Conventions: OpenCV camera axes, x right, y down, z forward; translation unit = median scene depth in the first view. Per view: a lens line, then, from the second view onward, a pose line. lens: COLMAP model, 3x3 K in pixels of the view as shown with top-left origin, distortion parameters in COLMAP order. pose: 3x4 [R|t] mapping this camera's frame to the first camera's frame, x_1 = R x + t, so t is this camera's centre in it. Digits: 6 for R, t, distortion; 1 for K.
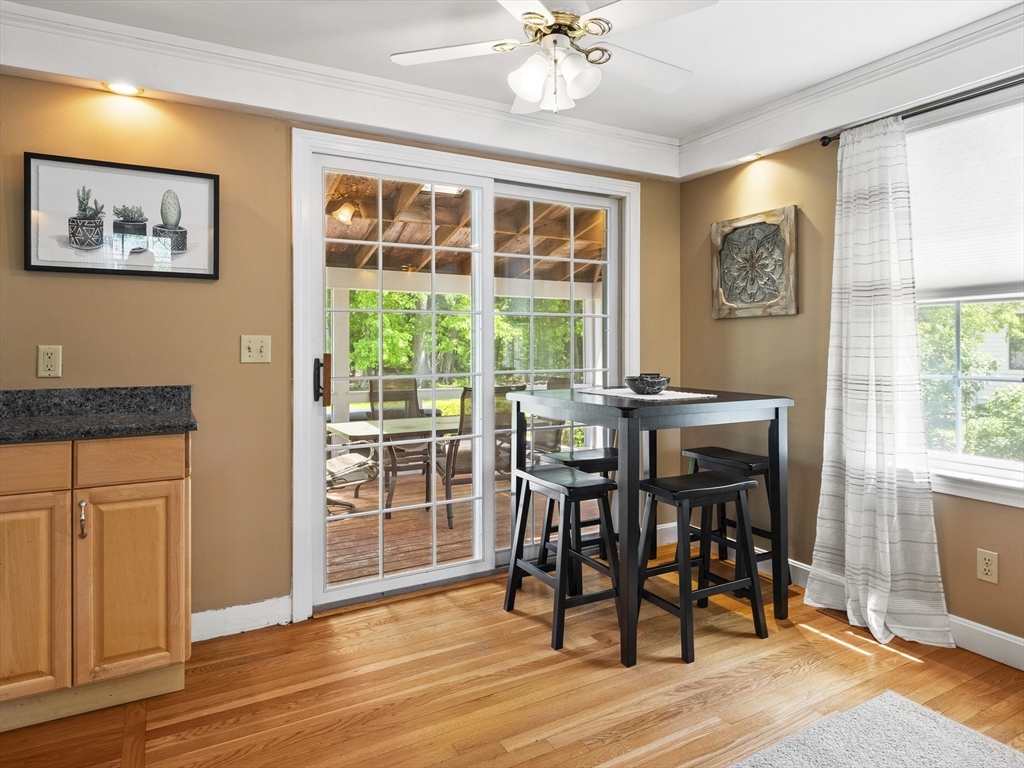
lens RADIAL K [[631.8, 0, 523.3], [0, 631.8, 345.2], [0, 0, 1]] dist [0.003358, -0.003971]
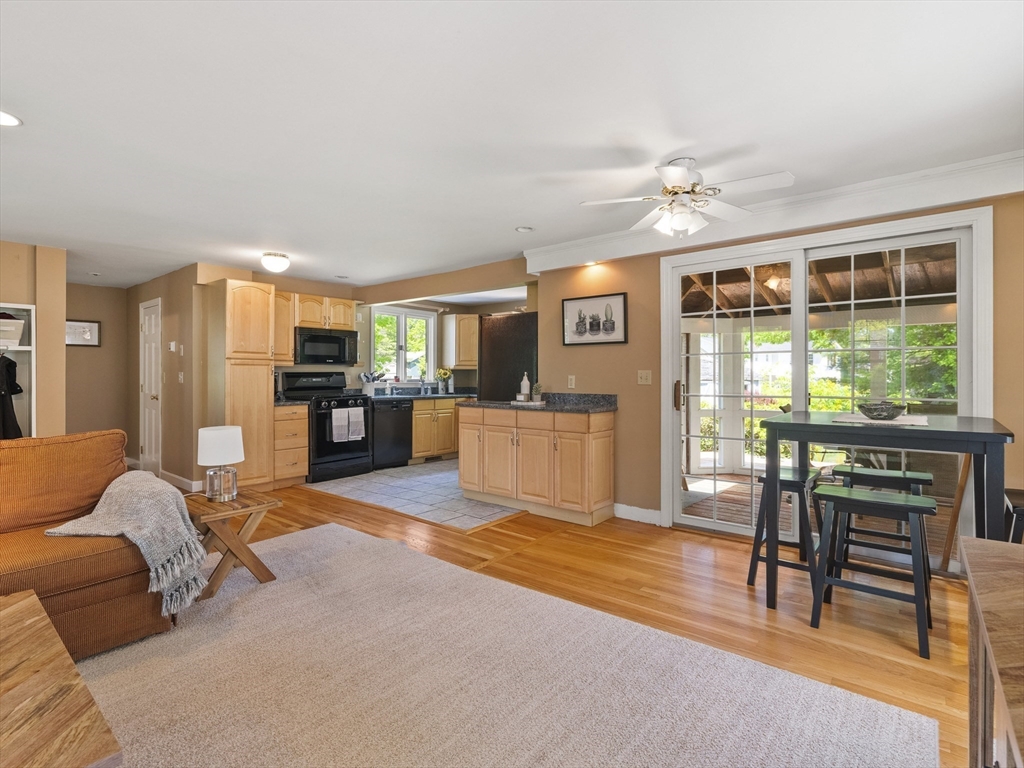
lens RADIAL K [[521.1, 0, 513.9], [0, 521.1, 374.6], [0, 0, 1]] dist [0.006678, 0.000614]
pose [[0.357959, 0.002165, -0.933735, 0.978608], [0.001580, 0.999994, 0.002924, -0.008728], [0.933736, -0.002522, 0.357954, 0.060856]]
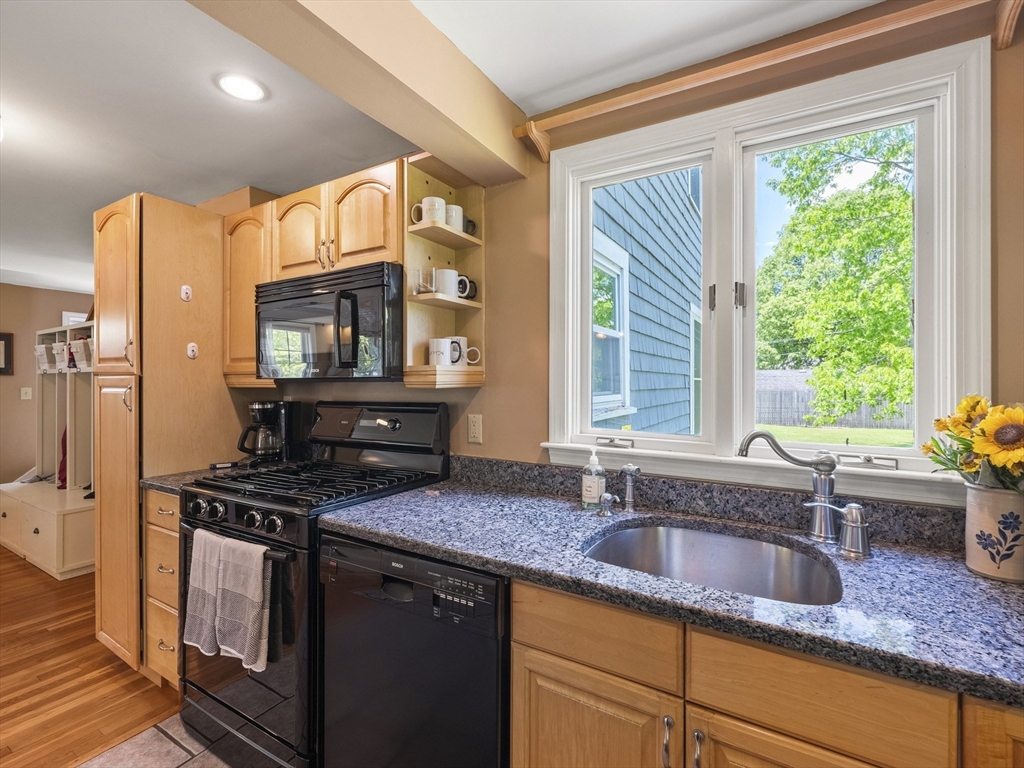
lens RADIAL K [[473.6, 0, 520.0], [0, 473.6, 386.2], [0, 0, 1]] dist [0.000911, 0.001367]
pose [[-0.858666, 0.006021, -0.512501, -1.556870], [0.002288, 0.999966, 0.007915, -0.047600], [0.512531, 0.005624, -0.858650, 0.922499]]
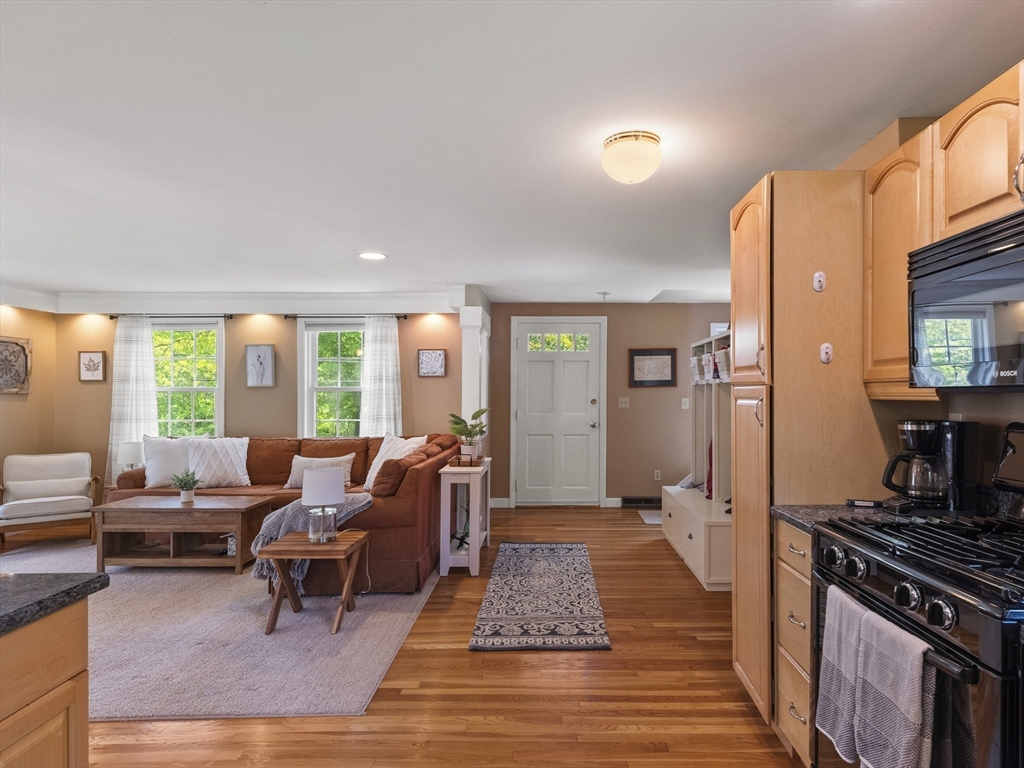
lens RADIAL K [[574.7, 0, 556.6], [0, 574.7, 393.2], [0, 0, 1]] dist [0.002783, -0.004054]
pose [[-0.874309, 0.005874, 0.485334, -1.550013], [0.006495, 0.999979, -0.000402, -0.051197], [-0.485326, 0.002800, -0.874329, 0.793156]]
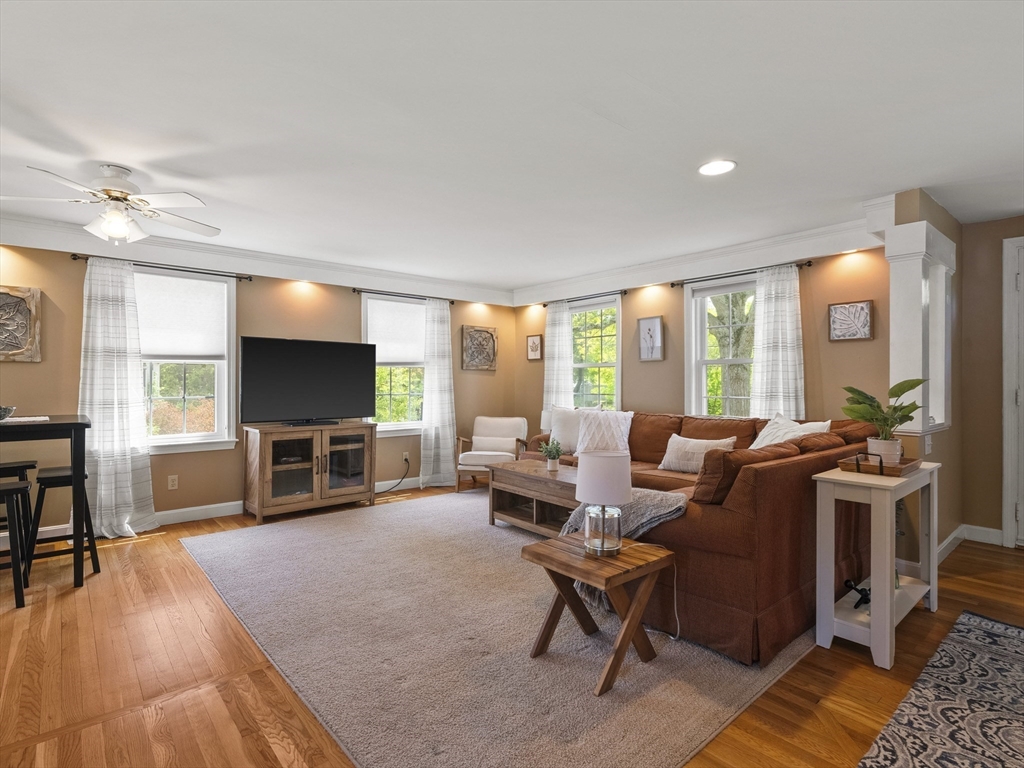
lens RADIAL K [[521.1, 0, 524.3], [0, 521.1, 376.9], [0, 0, 1]] dist [0.006678, 0.000614]
pose [[-0.199842, 0.010278, 0.979774, -1.246299], [0.003542, 0.999946, -0.009767, 0.003337], [-0.979822, 0.001519, -0.199867, 0.159765]]
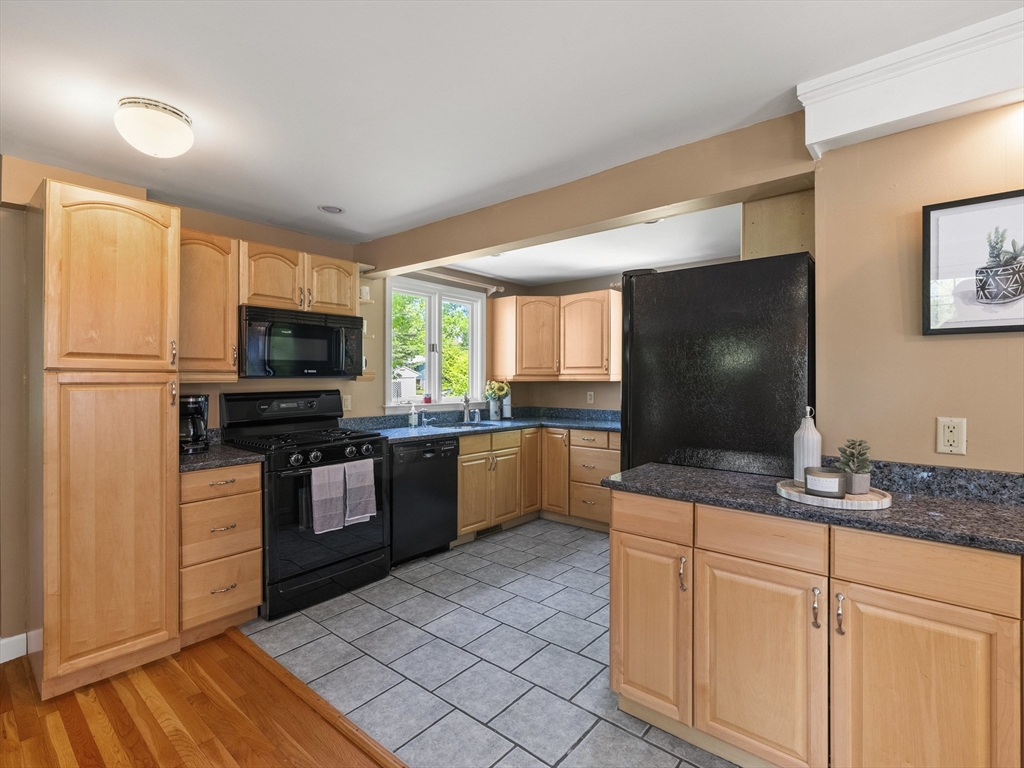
lens RADIAL K [[496.5, 0, 514.8], [0, 496.5, 376.8], [0, 0, 1]] dist [0.004651, 0.001121]
pose [[0.357319, 0.001809, -0.933981, -0.290417], [0.003660, 0.999988, 0.003337, -0.056497], [0.933975, -0.004610, 0.357308, 0.166064]]
